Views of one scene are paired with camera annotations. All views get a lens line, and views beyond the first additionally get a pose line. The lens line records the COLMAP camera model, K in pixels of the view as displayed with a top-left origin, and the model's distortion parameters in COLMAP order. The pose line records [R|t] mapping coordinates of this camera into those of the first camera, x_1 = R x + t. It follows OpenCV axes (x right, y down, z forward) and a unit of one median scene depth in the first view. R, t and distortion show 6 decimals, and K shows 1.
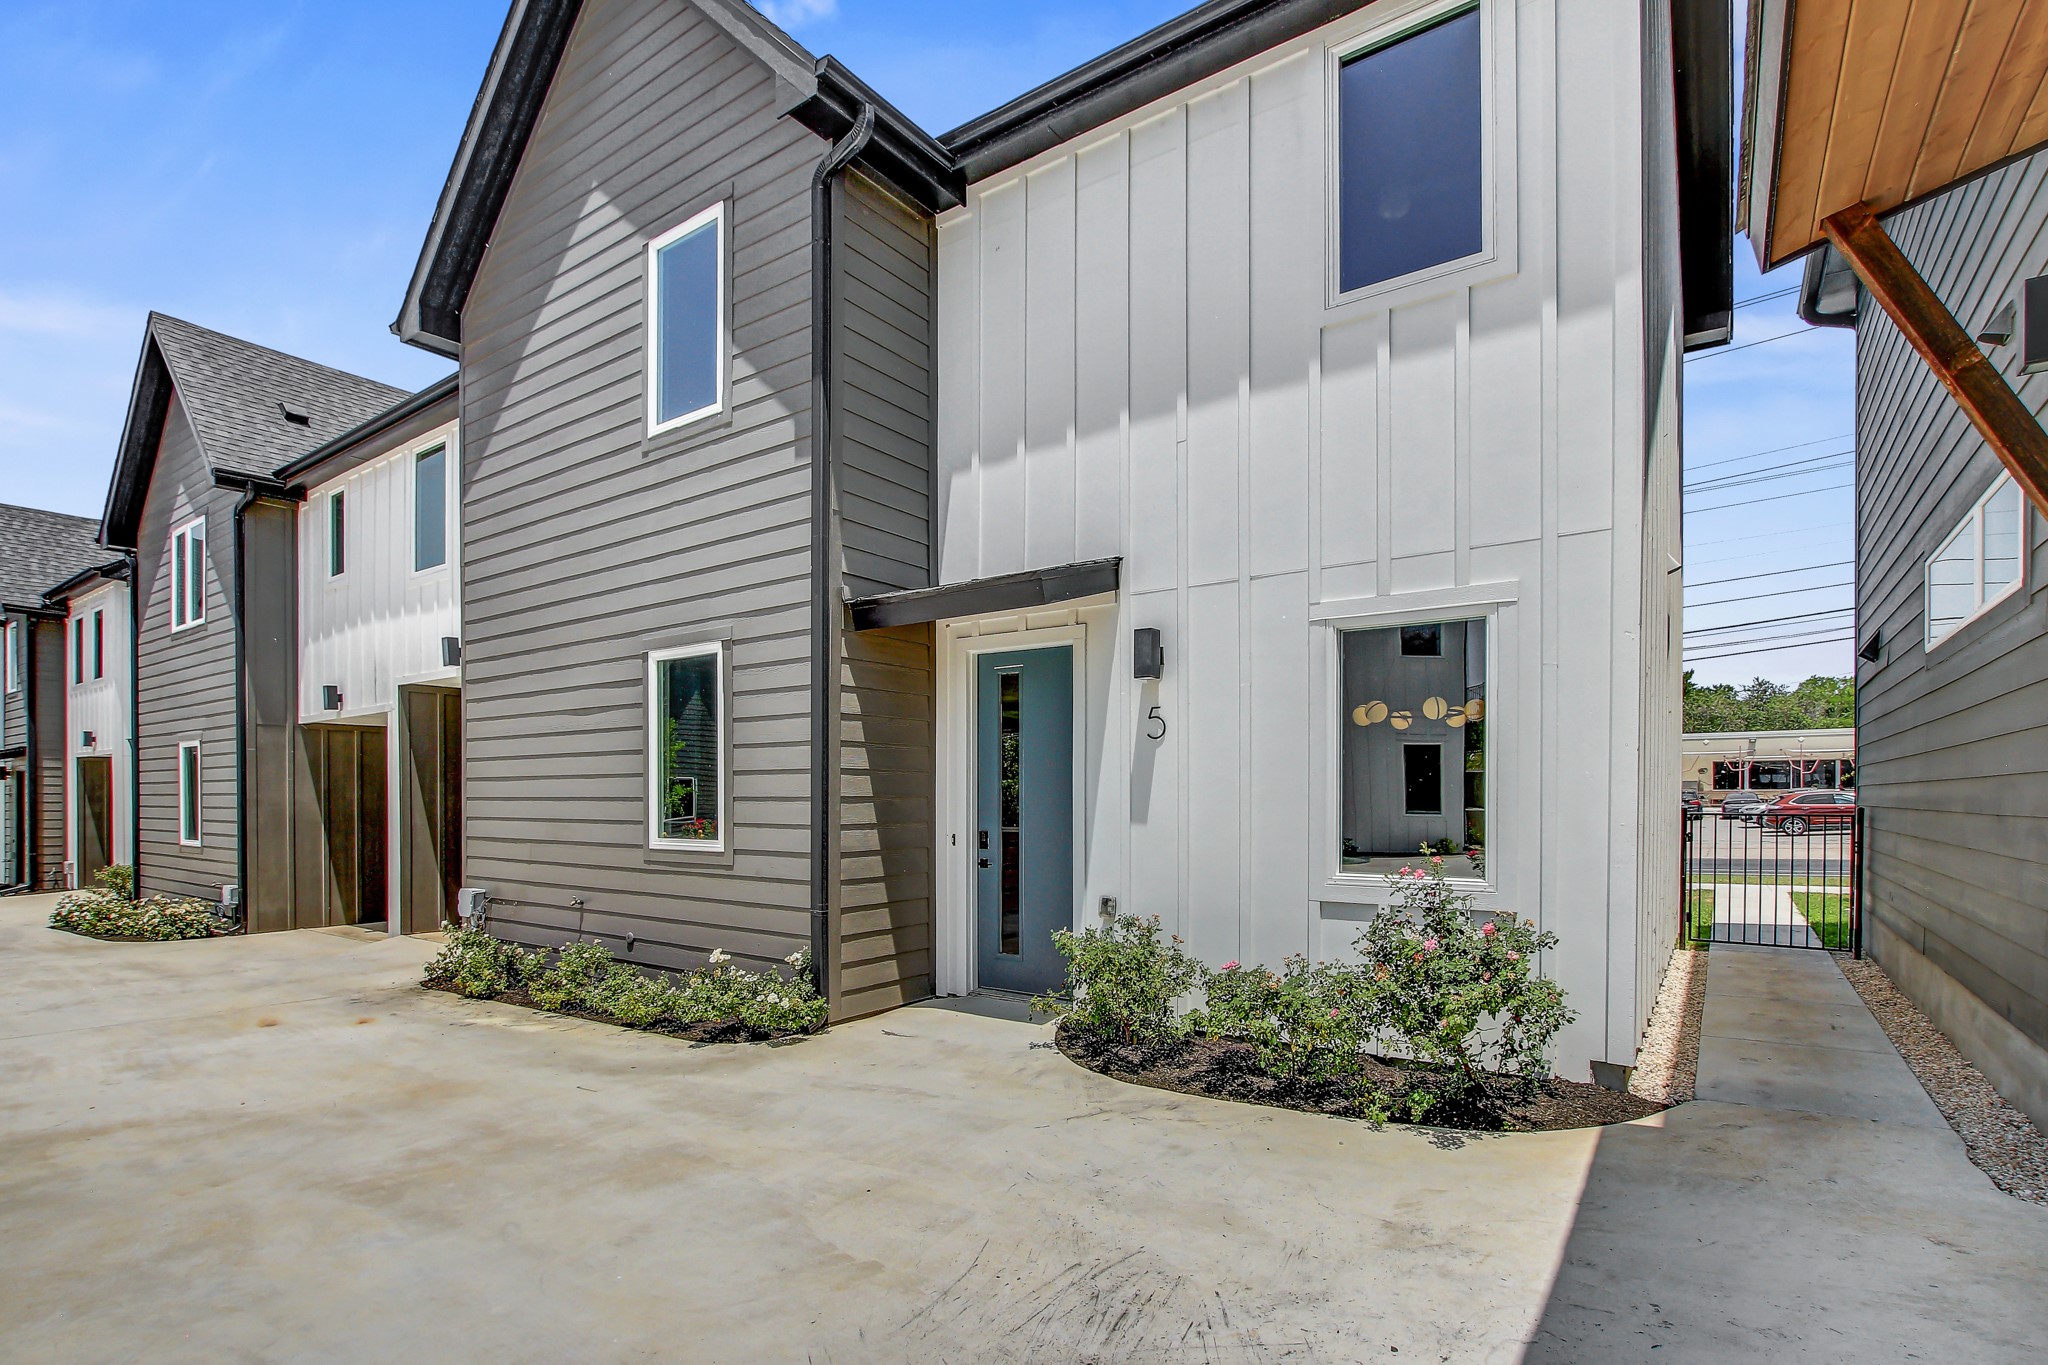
lens RADIAL K [[974.8, 0, 1023.1], [0, 974.8, 835.6], [0, 0, 1]] dist [0.016128, -0.000609]
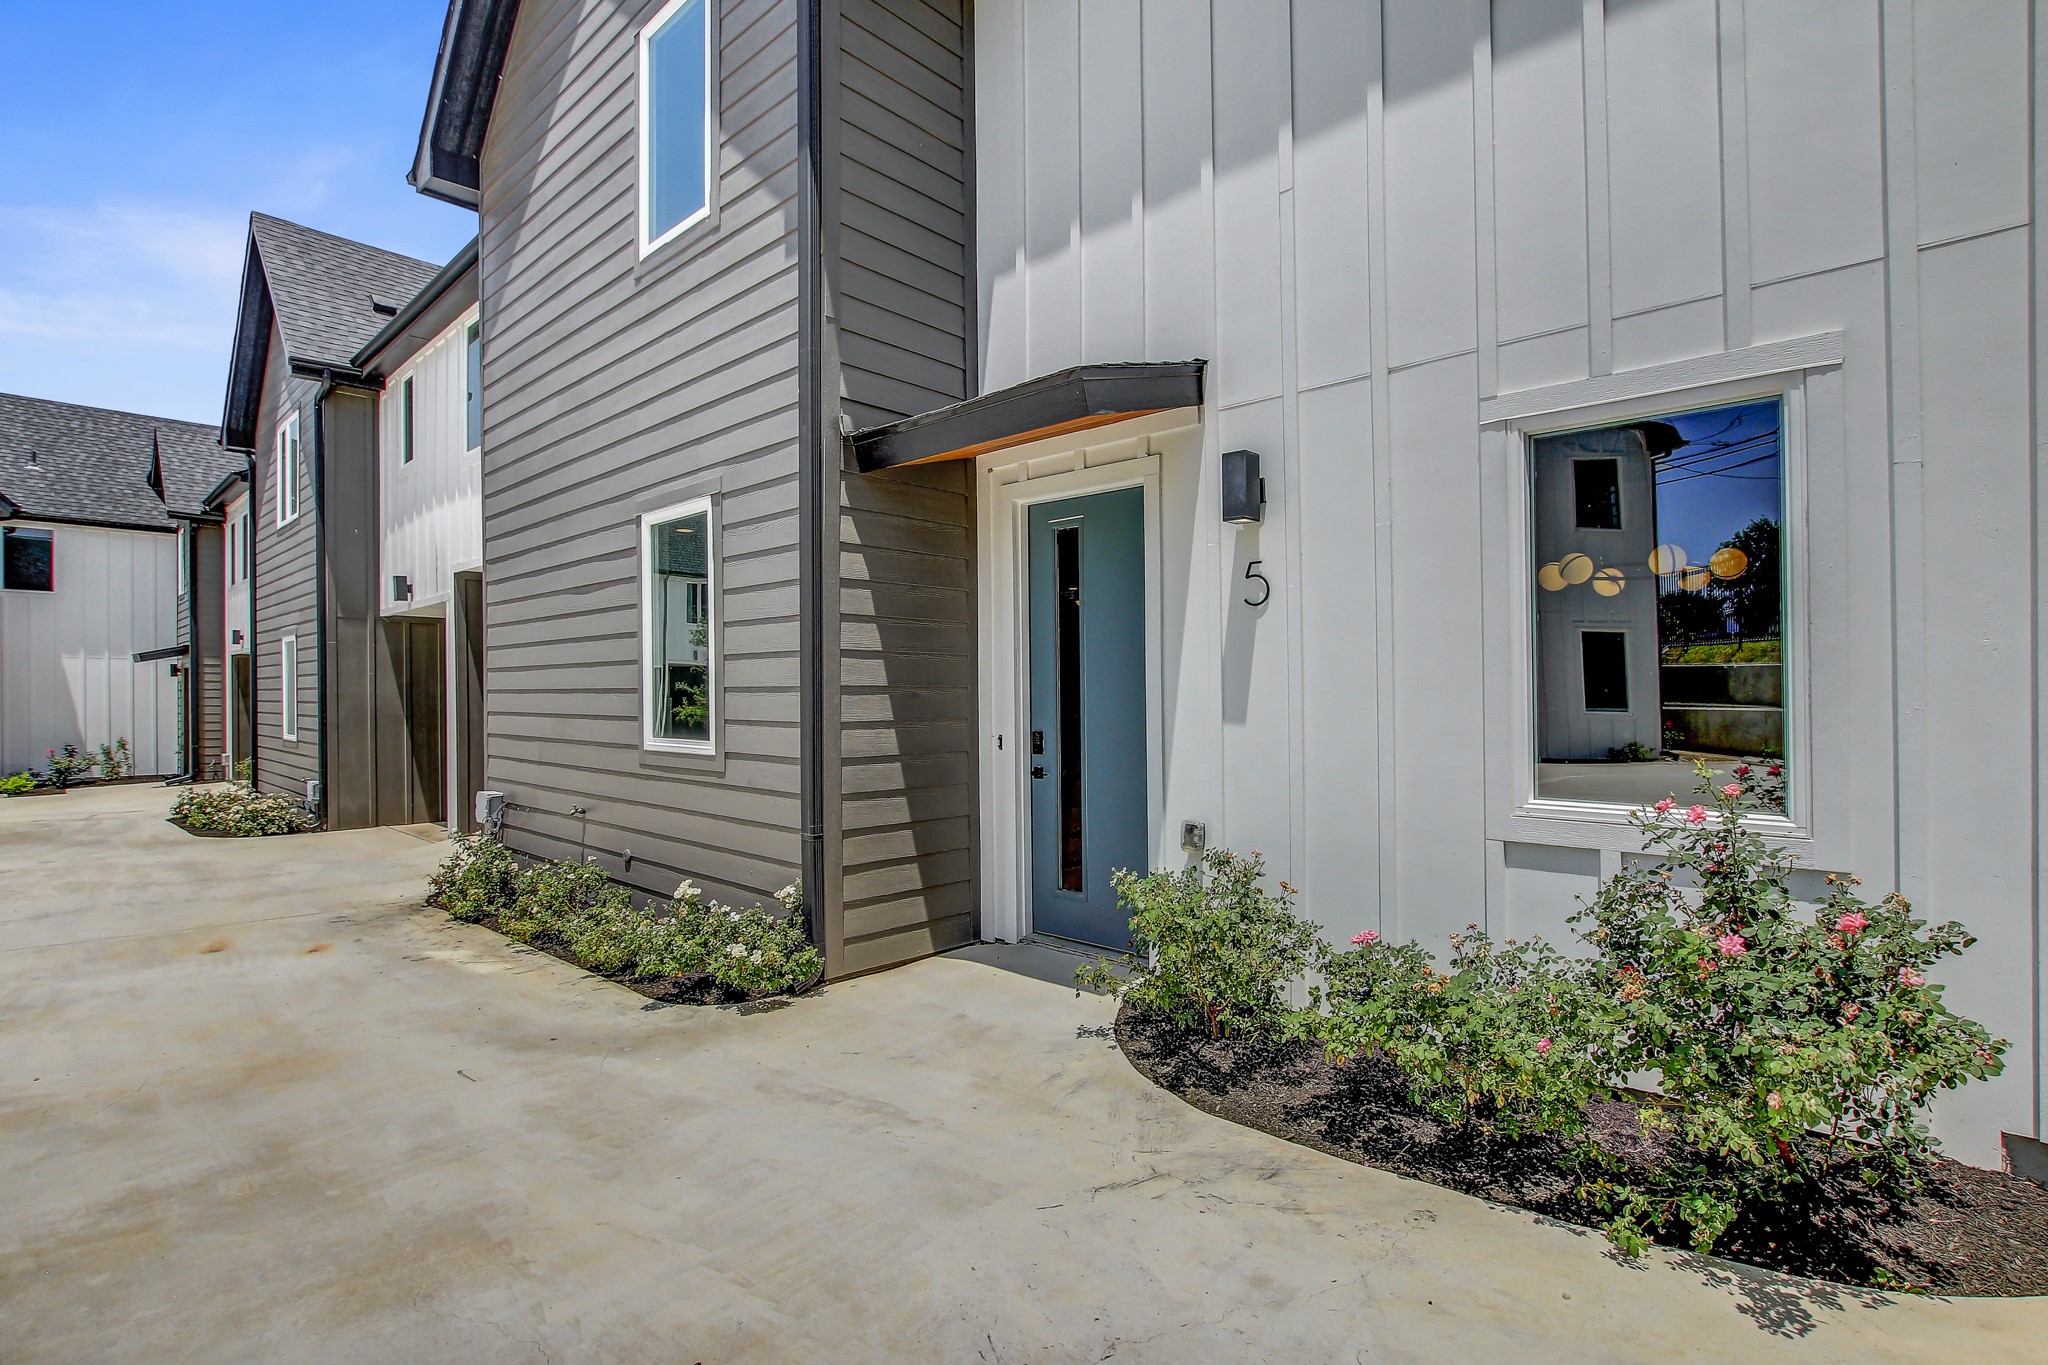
lens RADIAL K [[964.4, 0, 1024.0], [0, 964.4, 682.5], [0, 0, 1]] dist [0.001794, -0.000379]
pose [[0.989834, -0.000900, -0.142227, 0.065741], [-0.006587, 0.998617, -0.052156, -0.003886], [0.142077, 0.052562, 0.988459, 0.265403]]
